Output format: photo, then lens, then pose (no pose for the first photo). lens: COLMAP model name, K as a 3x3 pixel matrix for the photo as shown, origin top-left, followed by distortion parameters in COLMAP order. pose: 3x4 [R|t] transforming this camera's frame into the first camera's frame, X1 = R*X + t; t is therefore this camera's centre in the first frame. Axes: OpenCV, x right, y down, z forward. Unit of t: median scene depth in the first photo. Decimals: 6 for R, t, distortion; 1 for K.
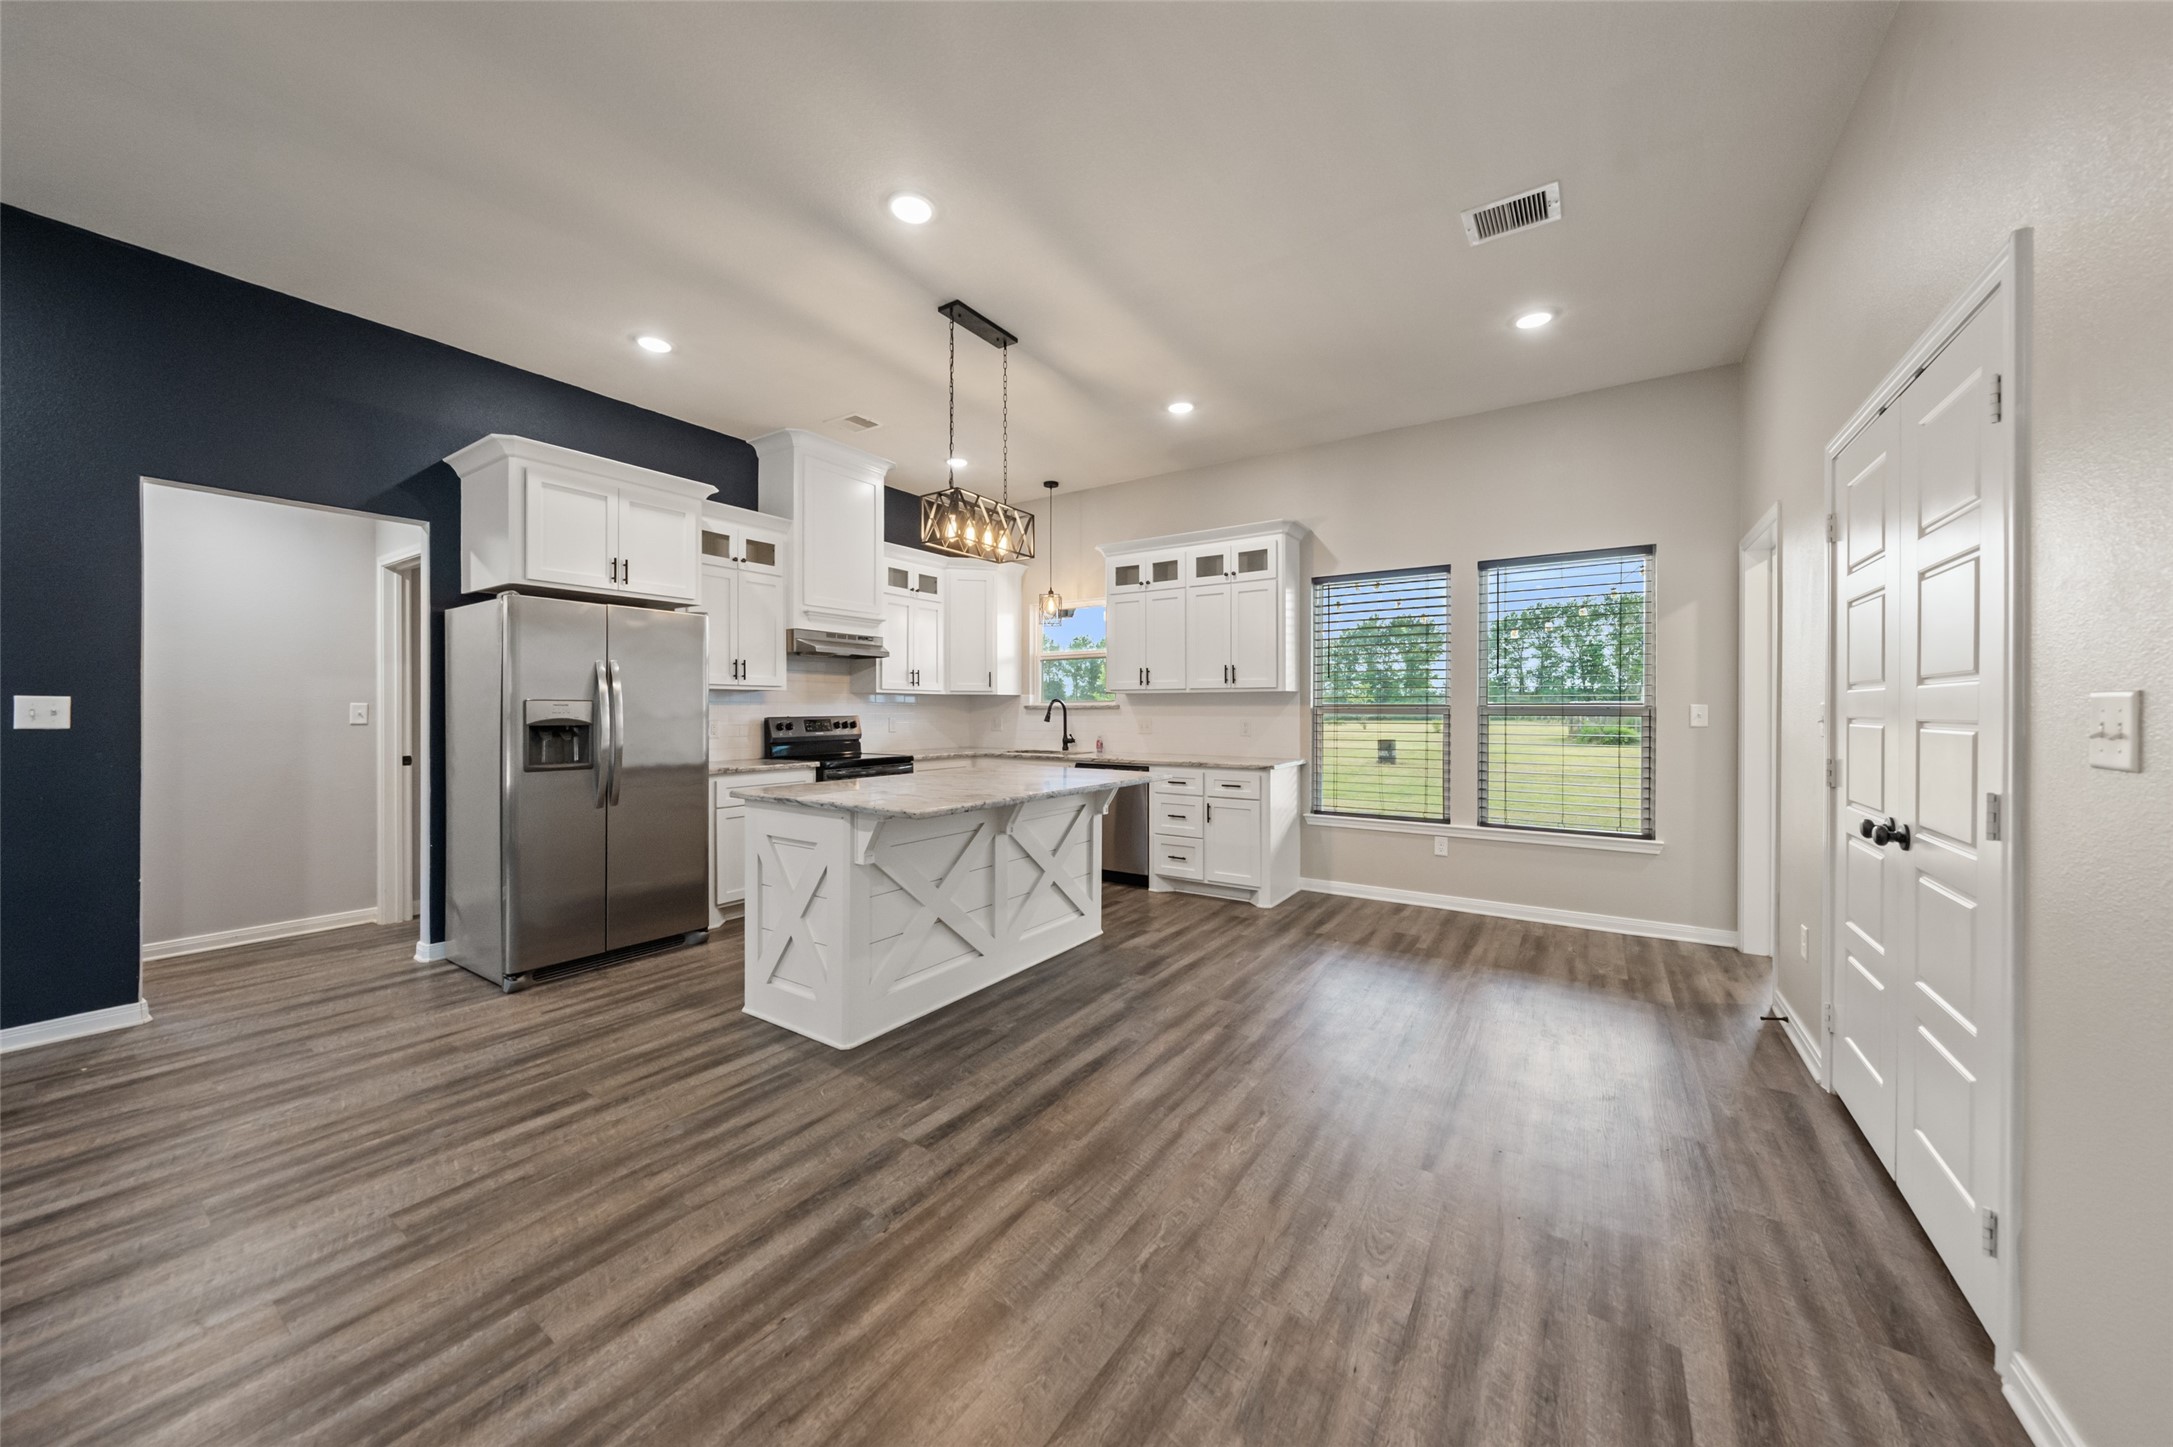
lens RADIAL K [[760.3, 0, 1081.5], [0, 760.3, 712.3], [0, 0, 1]] dist [-0.001663, -0.000058]
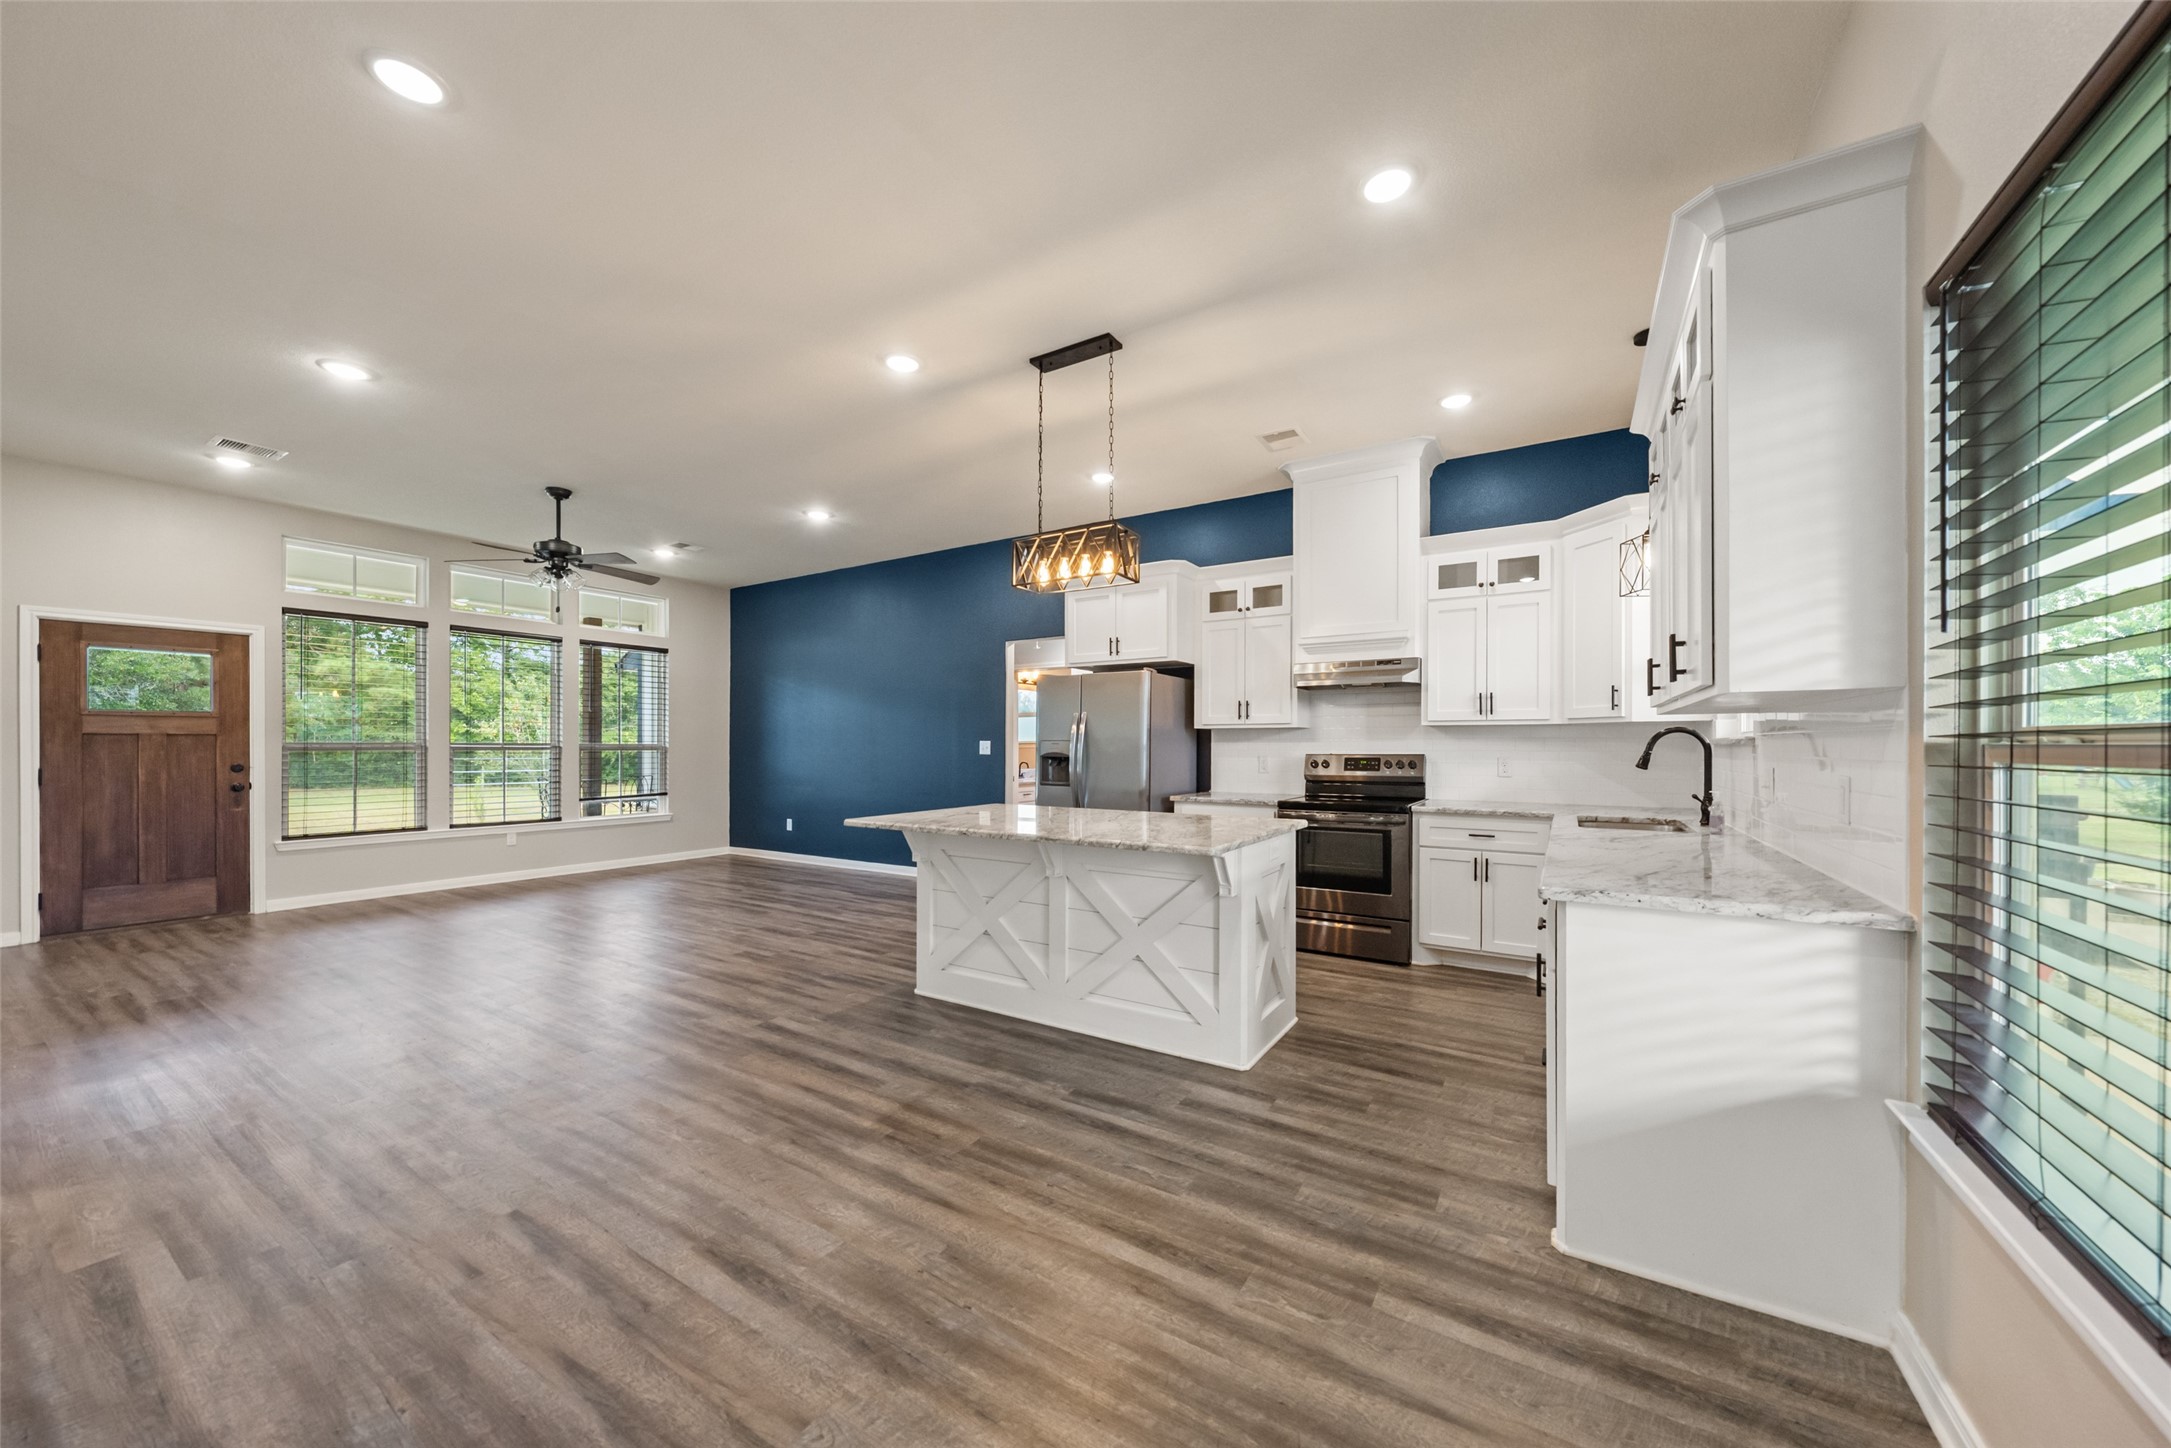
lens RADIAL K [[759.6, 0, 1084.8], [0, 759.6, 743.7], [0, 0, 1]] dist [-0.001663, -0.000058]
pose [[0.032650, -0.003392, -0.999461, 0.931373], [-0.003447, 0.999988, -0.003507, -0.004343], [0.999461, 0.003559, 0.032638, 1.087870]]
